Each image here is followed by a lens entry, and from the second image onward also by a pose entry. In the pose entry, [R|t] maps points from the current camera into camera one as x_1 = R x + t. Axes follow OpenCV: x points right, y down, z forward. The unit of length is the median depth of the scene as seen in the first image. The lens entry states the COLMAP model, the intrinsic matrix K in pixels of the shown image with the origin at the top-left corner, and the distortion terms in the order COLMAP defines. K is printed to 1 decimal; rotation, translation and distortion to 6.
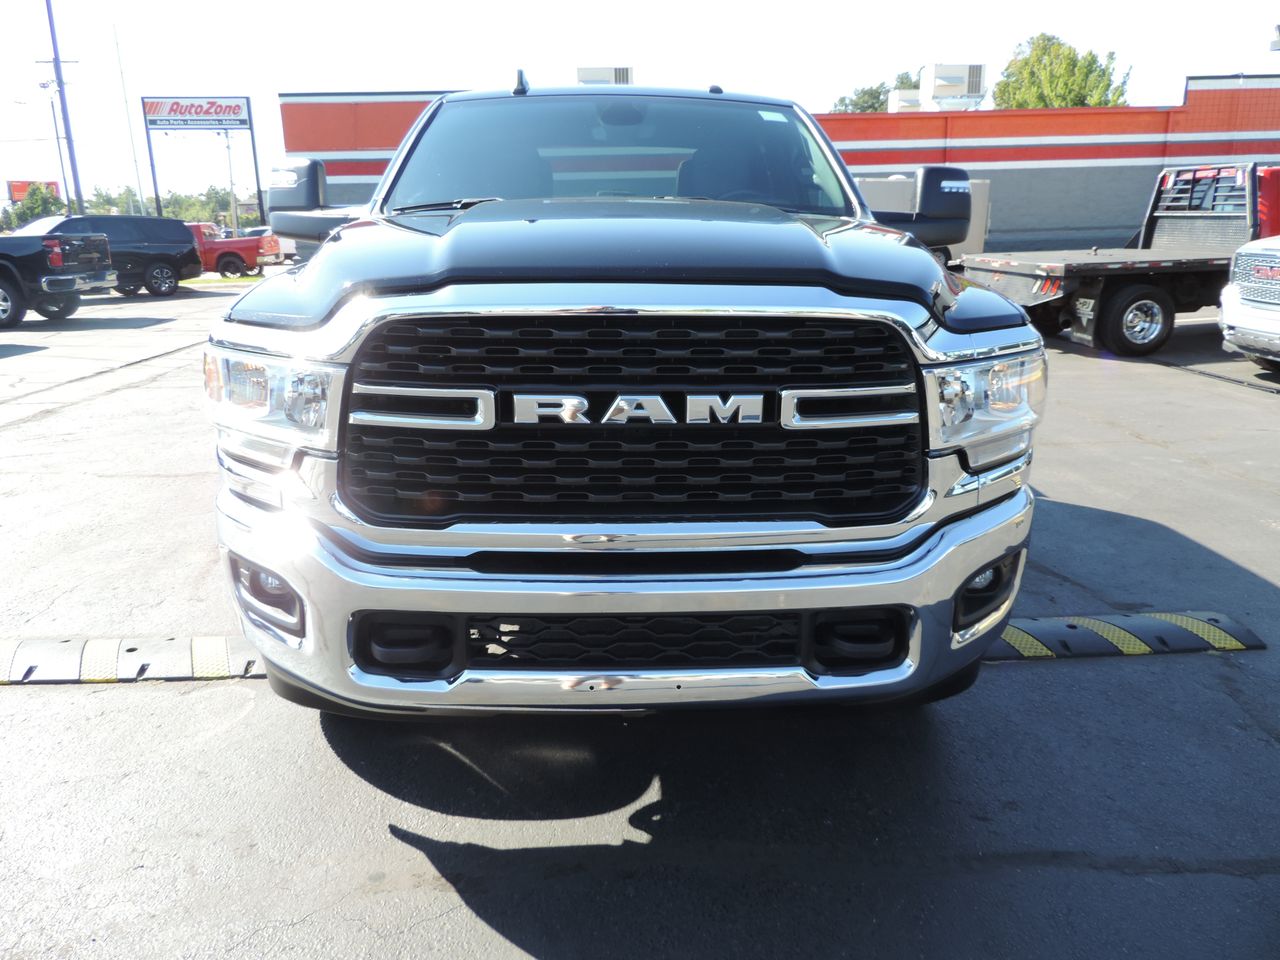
lens RADIAL K [[871.8, 0, 640.0], [0, 871.8, 480.0], [0, 0, 1]] dist [0.004843, -0.000959]
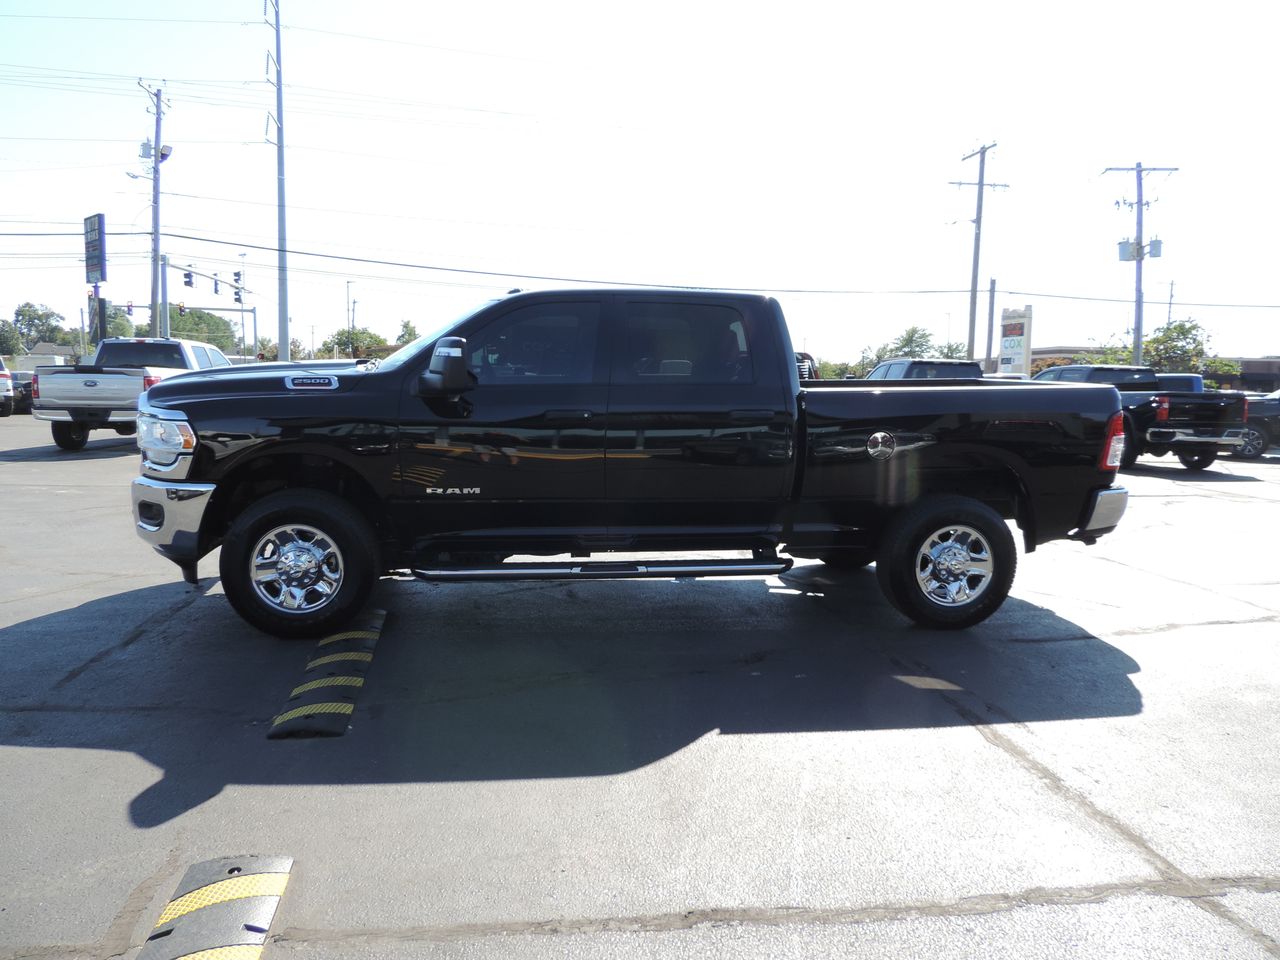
lens RADIAL K [[871.8, 0, 640.0], [0, 871.8, 480.0], [0, 0, 1]] dist [0.004843, -0.000959]
pose [[0.122089, 0.135634, -0.983208, 2.058755], [-0.306083, 0.947481, 0.092697, -0.422710], [0.944144, 0.289626, 0.157193, 1.312343]]
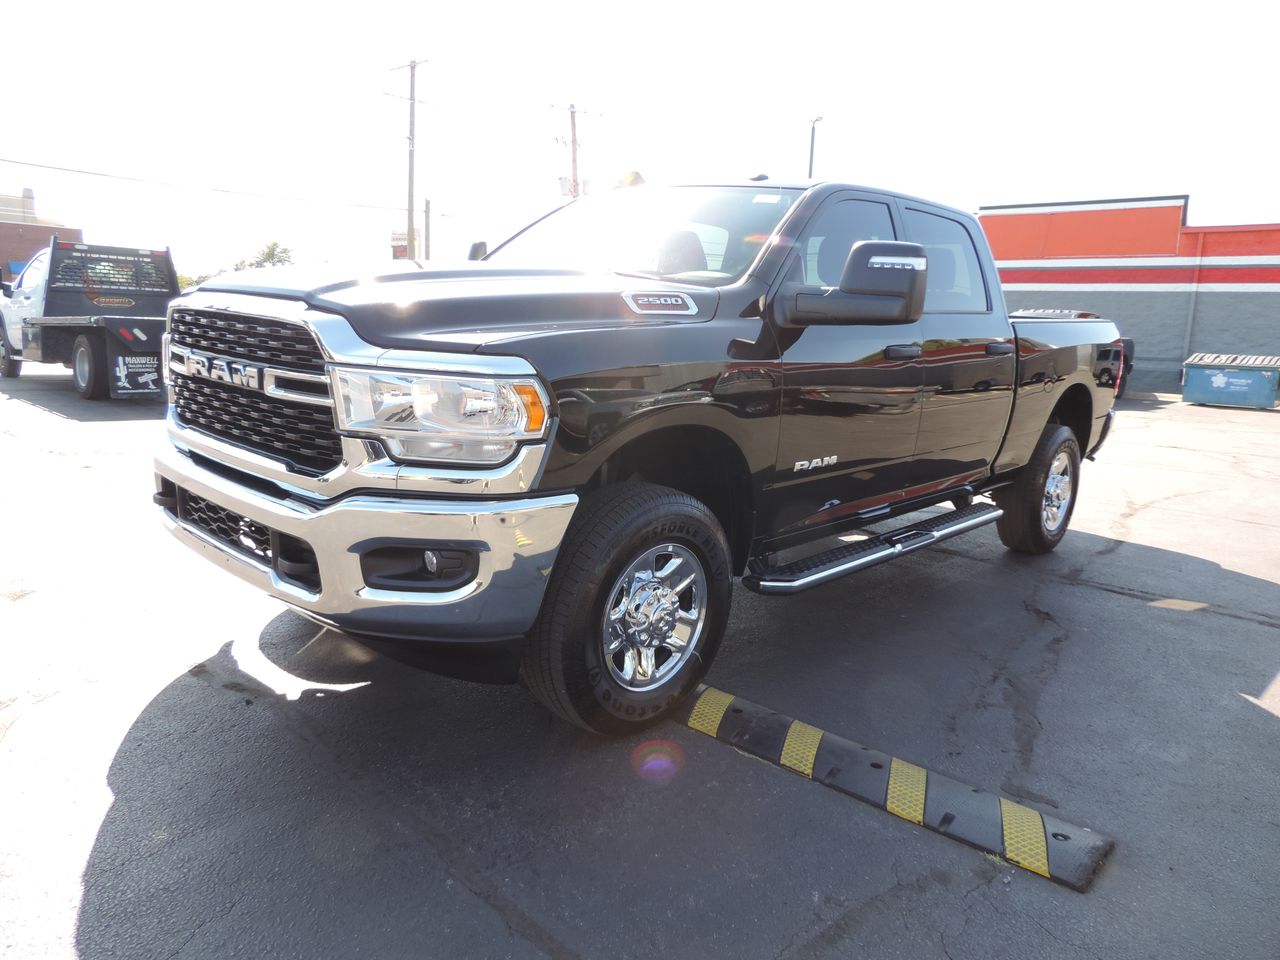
lens RADIAL K [[872.0, 0, 640.0], [0, 872.0, 480.0], [0, 0, 1]] dist [0.007752, 0.002758]
pose [[0.717333, 0.174801, -0.674447, 0.980866], [-0.251609, 0.967683, -0.016807, -0.031913], [0.649713, 0.181753, 0.738132, 0.206382]]
